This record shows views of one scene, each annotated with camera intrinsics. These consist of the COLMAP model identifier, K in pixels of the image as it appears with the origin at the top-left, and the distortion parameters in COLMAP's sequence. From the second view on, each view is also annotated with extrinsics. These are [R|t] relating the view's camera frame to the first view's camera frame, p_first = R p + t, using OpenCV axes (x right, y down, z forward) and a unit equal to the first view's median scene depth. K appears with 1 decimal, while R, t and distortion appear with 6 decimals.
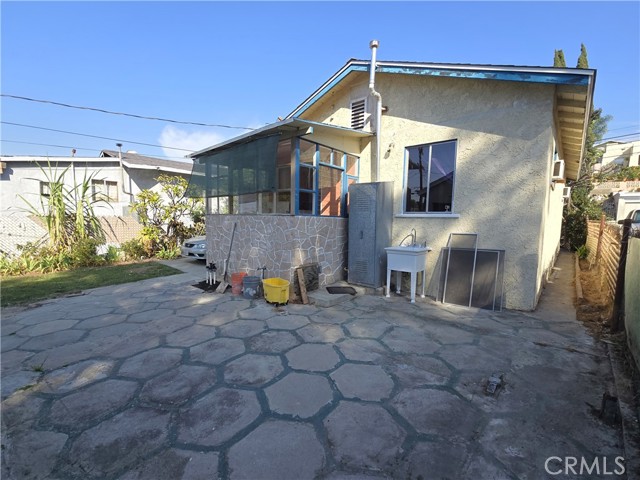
lens RADIAL K [[259.8, 0, 320.0], [0, 259.8, 240.0], [0, 0, 1]] dist [0.001178, -0.000076]
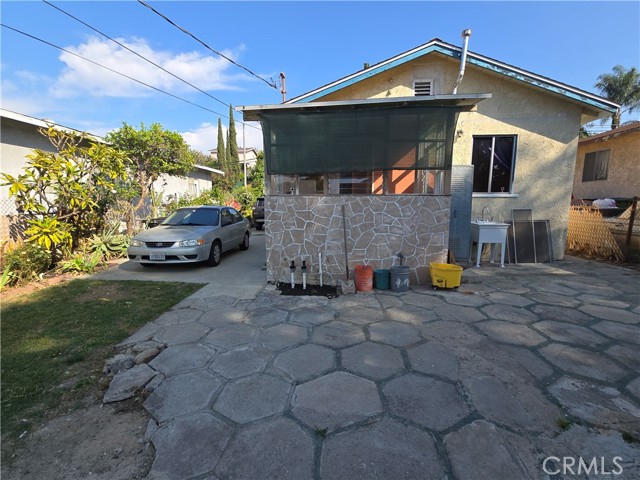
lens RADIAL K [[270.5, 0, 320.0], [0, 270.5, 240.0], [0, 0, 1]] dist [-0.001703, -0.000374]
pose [[0.832184, -0.091773, 0.546852, -0.994459], [0.060010, 0.995322, 0.075714, -0.033590], [-0.551242, -0.030191, 0.833799, 0.398211]]
